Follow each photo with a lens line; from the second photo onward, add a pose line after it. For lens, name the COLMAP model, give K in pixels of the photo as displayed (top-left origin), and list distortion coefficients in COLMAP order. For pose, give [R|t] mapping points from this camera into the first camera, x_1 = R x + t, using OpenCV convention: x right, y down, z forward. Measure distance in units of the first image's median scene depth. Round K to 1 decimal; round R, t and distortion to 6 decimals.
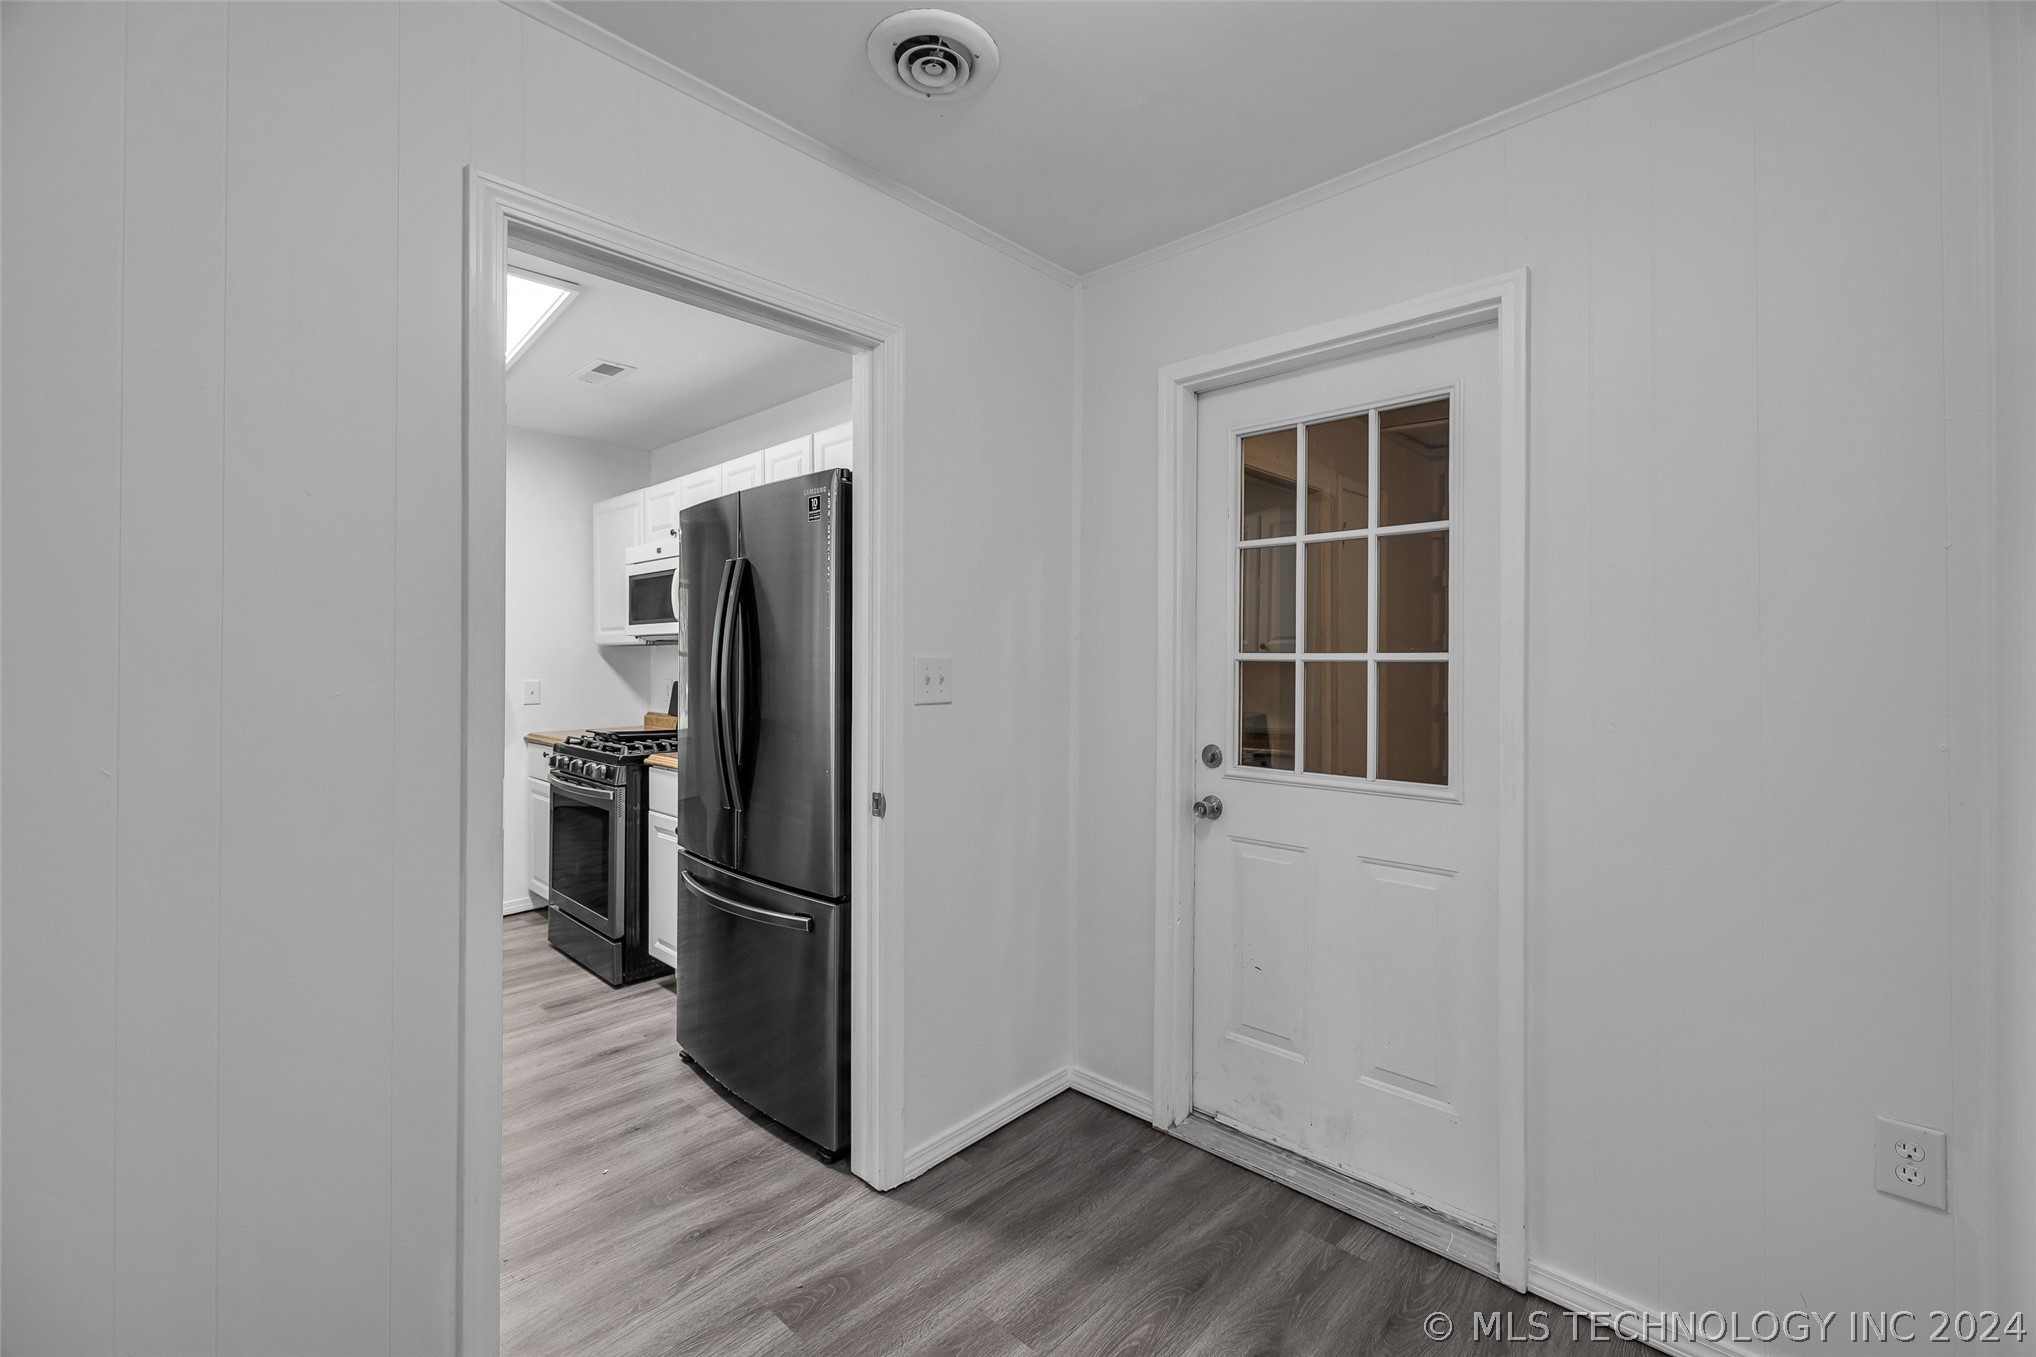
lens RADIAL K [[861.8, 0, 1008.8], [0, 861.8, 664.2], [0, 0, 1]] dist [-0.002136, 0.000693]
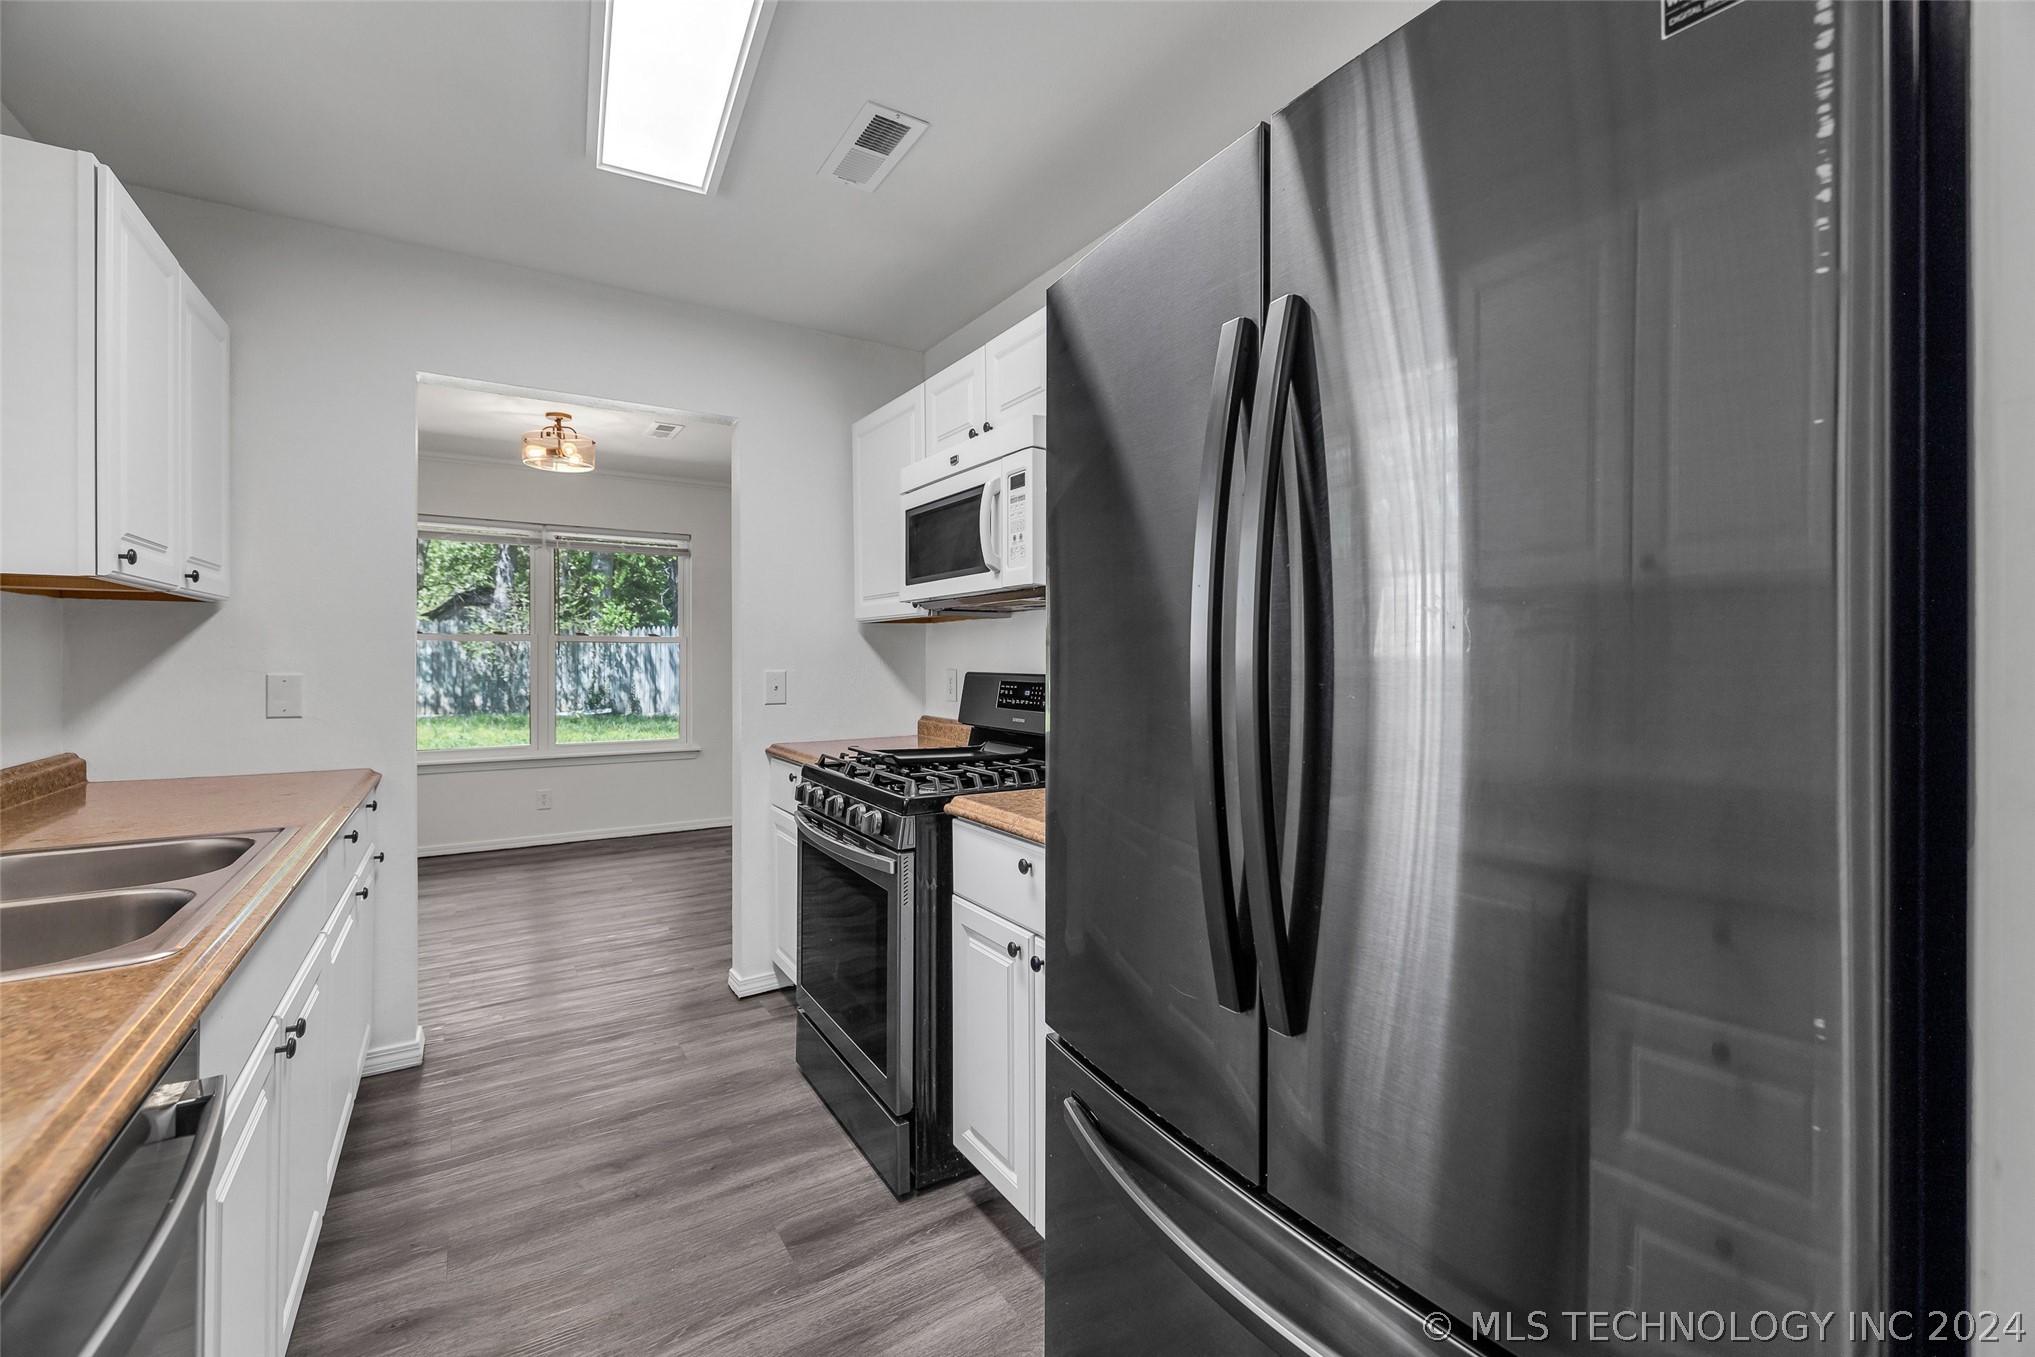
lens RADIAL K [[861.4, 0, 1013.2], [0, 861.4, 667.3], [0, 0, 1]] dist [-0.002136, 0.000693]
pose [[0.968652, -0.000830, -0.248420, -0.227427], [0.002749, 0.999969, 0.007380, 0.014039], [0.248406, -0.007831, 0.968624, 0.439874]]
